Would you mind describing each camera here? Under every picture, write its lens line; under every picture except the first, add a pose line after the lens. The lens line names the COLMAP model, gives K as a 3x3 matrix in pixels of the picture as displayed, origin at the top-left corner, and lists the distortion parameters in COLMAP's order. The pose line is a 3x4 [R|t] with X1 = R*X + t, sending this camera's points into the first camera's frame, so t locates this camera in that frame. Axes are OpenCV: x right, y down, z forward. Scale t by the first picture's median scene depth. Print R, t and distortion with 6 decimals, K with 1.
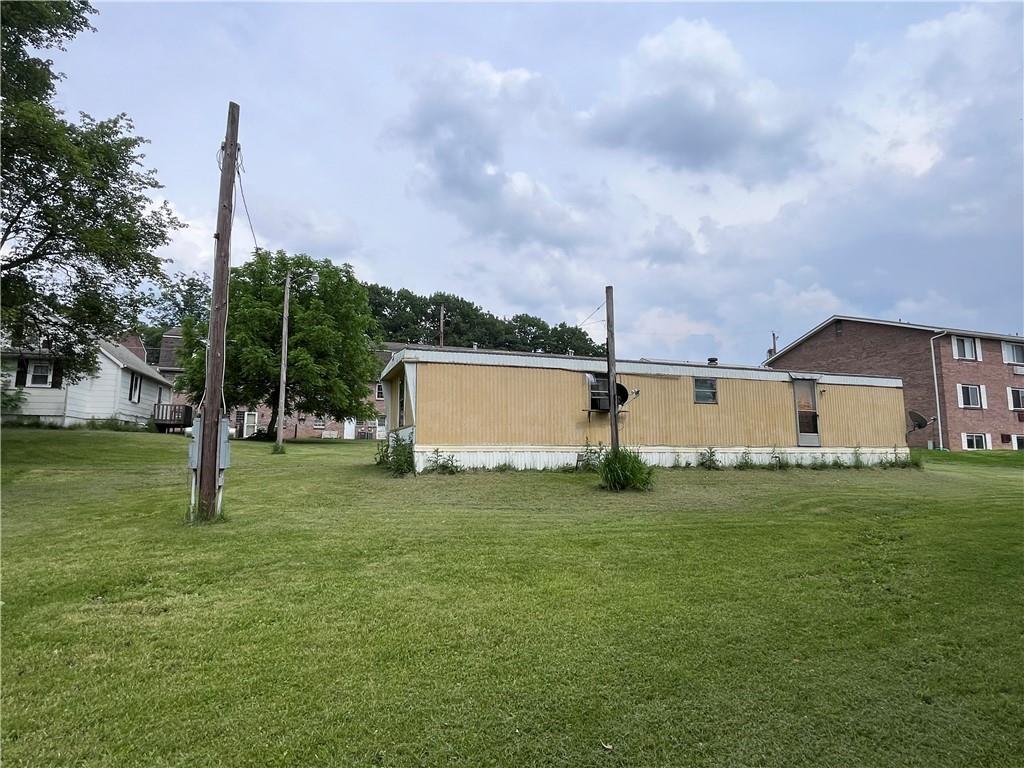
lens RADIAL K [[568.6, 0, 513.9], [0, 568.6, 385.0], [0, 0, 1]] dist [-0.001057, -0.000094]
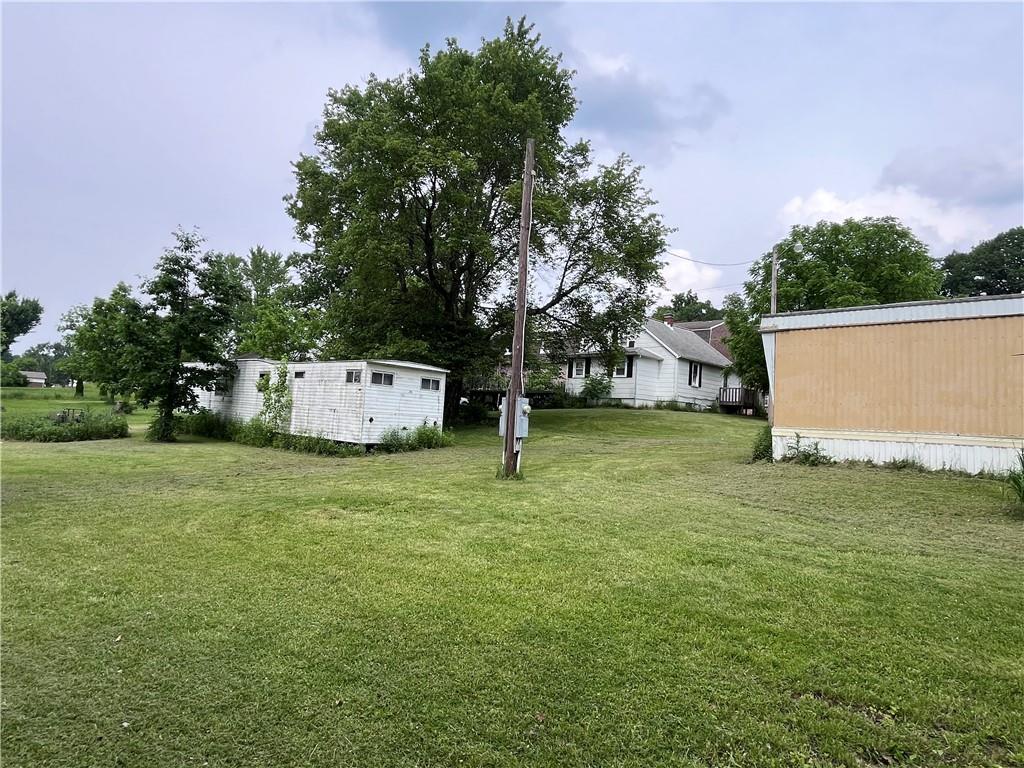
lens RADIAL K [[568.6, 0, 515.4], [0, 568.6, 390.8], [0, 0, 1]] dist [-0.001057, -0.000094]
pose [[0.494478, -0.020712, -0.868944, 0.245331], [0.056062, 0.998394, 0.008105, 0.013087], [0.867381, -0.052722, 0.494845, 0.152896]]
